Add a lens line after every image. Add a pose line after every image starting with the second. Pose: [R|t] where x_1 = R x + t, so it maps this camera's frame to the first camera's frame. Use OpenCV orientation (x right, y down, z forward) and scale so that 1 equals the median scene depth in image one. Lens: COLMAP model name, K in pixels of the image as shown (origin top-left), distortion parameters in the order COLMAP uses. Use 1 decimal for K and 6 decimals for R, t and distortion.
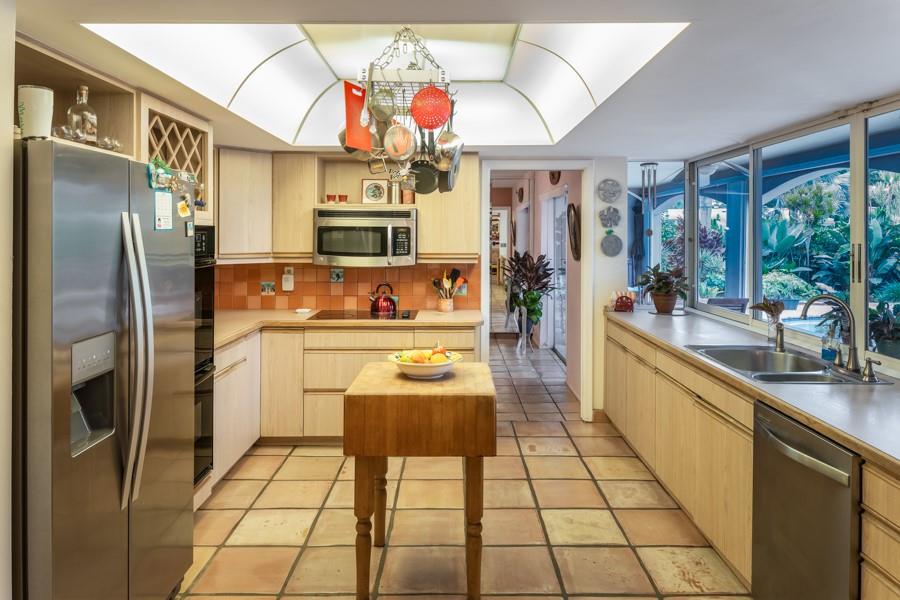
lens RADIAL K [[622.3, 0, 451.4], [0, 622.3, 229.1], [0, 0, 1]] dist [0.025603, -0.005436]
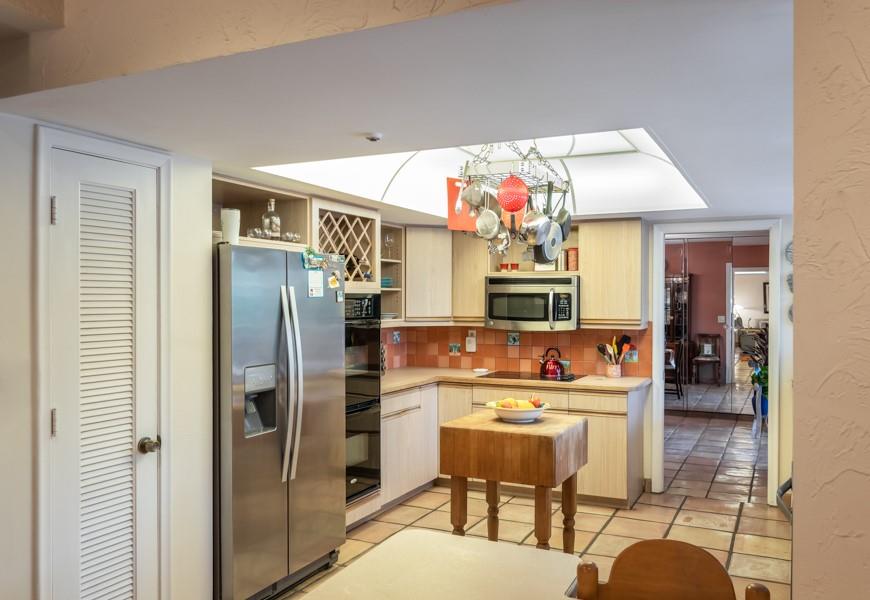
lens RADIAL K [[727.6, 0, 435.0], [0, 727.6, 300.0], [0, 0, 1]] dist [0.029047, -0.003838]
pose [[0.895677, -0.001736, -0.444703, 0.273390], [0.005200, 0.999965, 0.006569, -0.001177], [0.444676, -0.008196, 0.895654, -0.189240]]
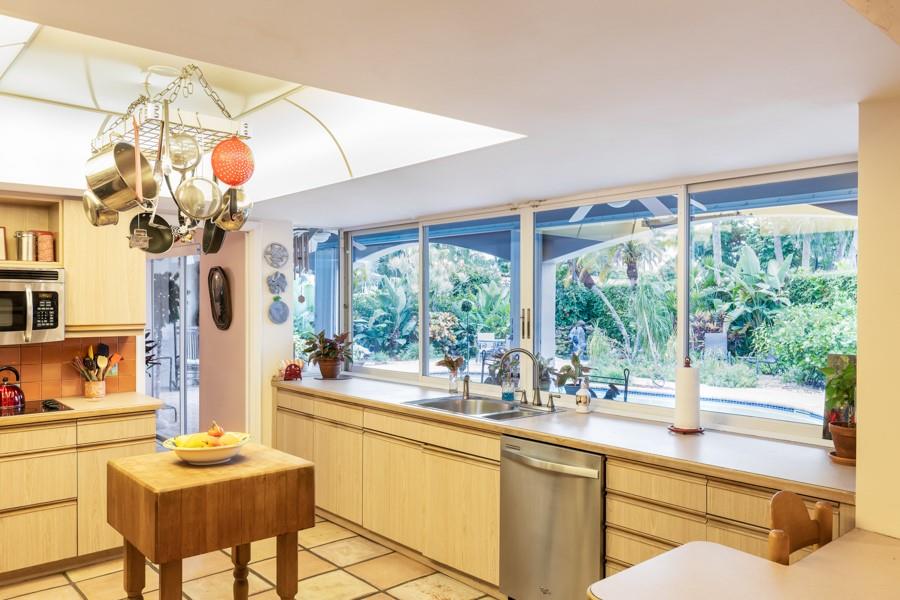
lens RADIAL K [[701.5, 0, 450.0], [0, 701.5, 300.0], [0, 0, 1]] dist [0.008479, 0.008658]
pose [[0.747009, 0.000084, 0.664814, -0.287965], [-0.005642, 0.999965, 0.006214, -0.001330], [-0.664790, -0.008393, 0.746984, 0.018224]]
